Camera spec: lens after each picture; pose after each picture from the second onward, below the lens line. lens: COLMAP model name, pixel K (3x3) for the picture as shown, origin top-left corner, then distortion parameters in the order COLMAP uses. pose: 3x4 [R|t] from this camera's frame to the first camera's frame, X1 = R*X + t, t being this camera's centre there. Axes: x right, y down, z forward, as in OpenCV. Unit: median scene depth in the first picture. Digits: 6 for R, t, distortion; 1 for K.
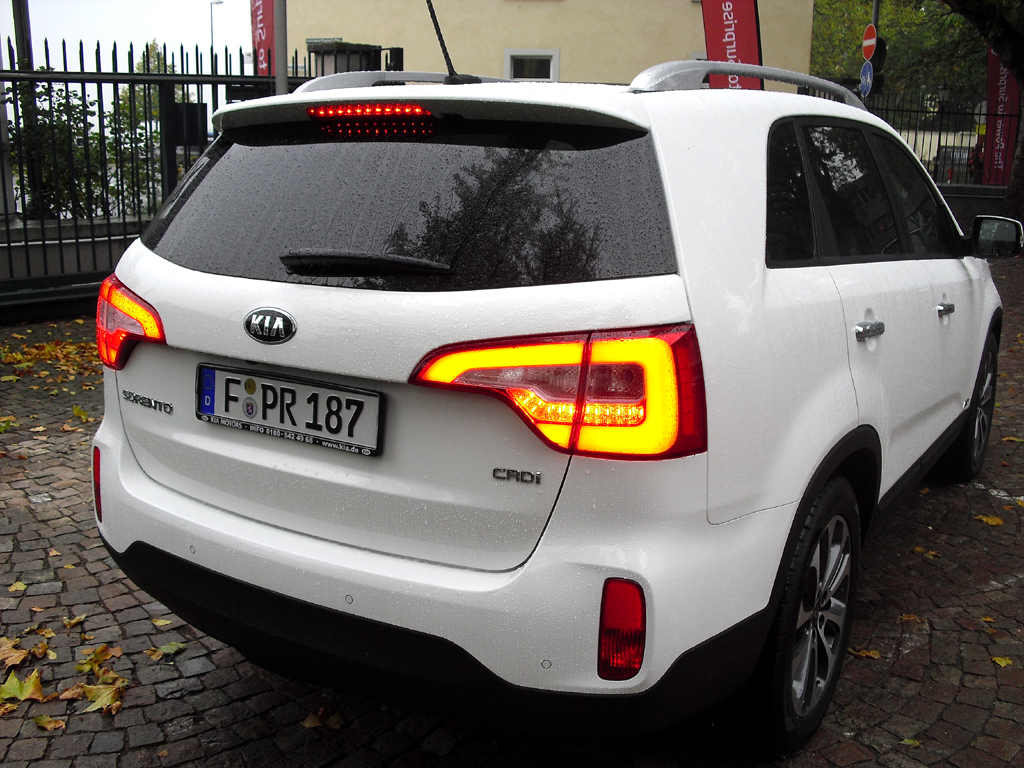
lens RADIAL K [[1088.8, 0, 512.0], [0, 1088.8, 384.0], [0, 0, 1]] dist [-0.234688, 0.269749]
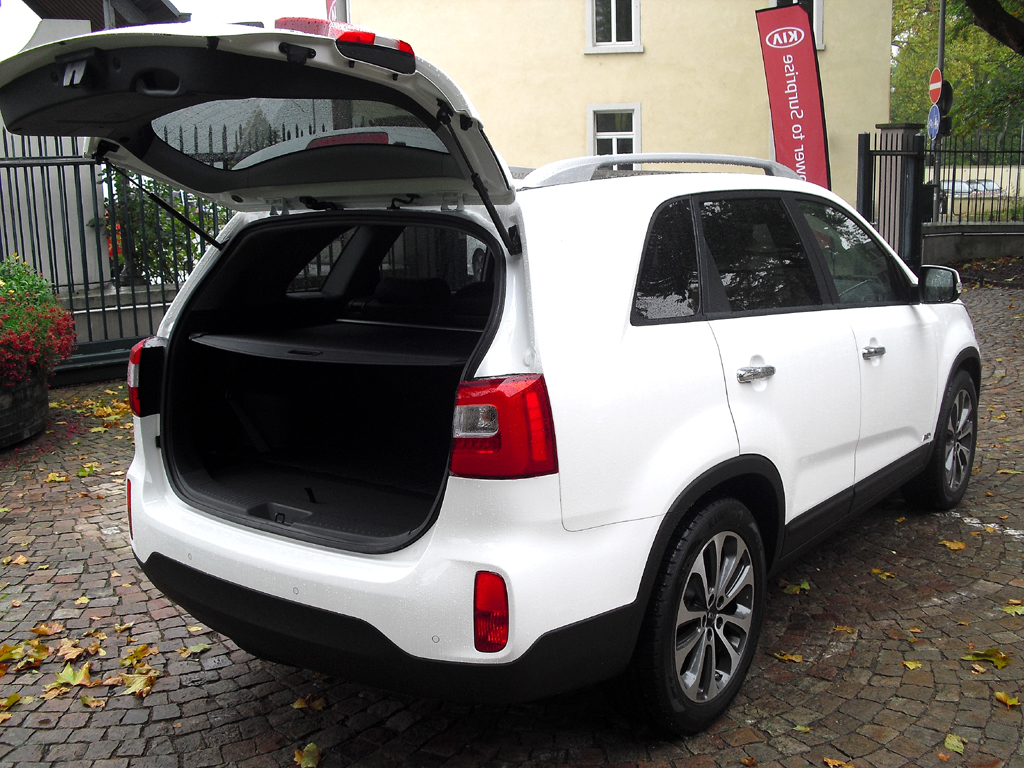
lens RADIAL K [[1088.8, 0, 512.0], [0, 1088.8, 384.0], [0, 0, 1]] dist [-0.234688, 0.269749]
pose [[0.994642, -0.020061, -0.101415, 0.167476], [0.015450, 0.998820, -0.046048, 0.010240], [0.102219, 0.044235, 0.993778, -0.184079]]
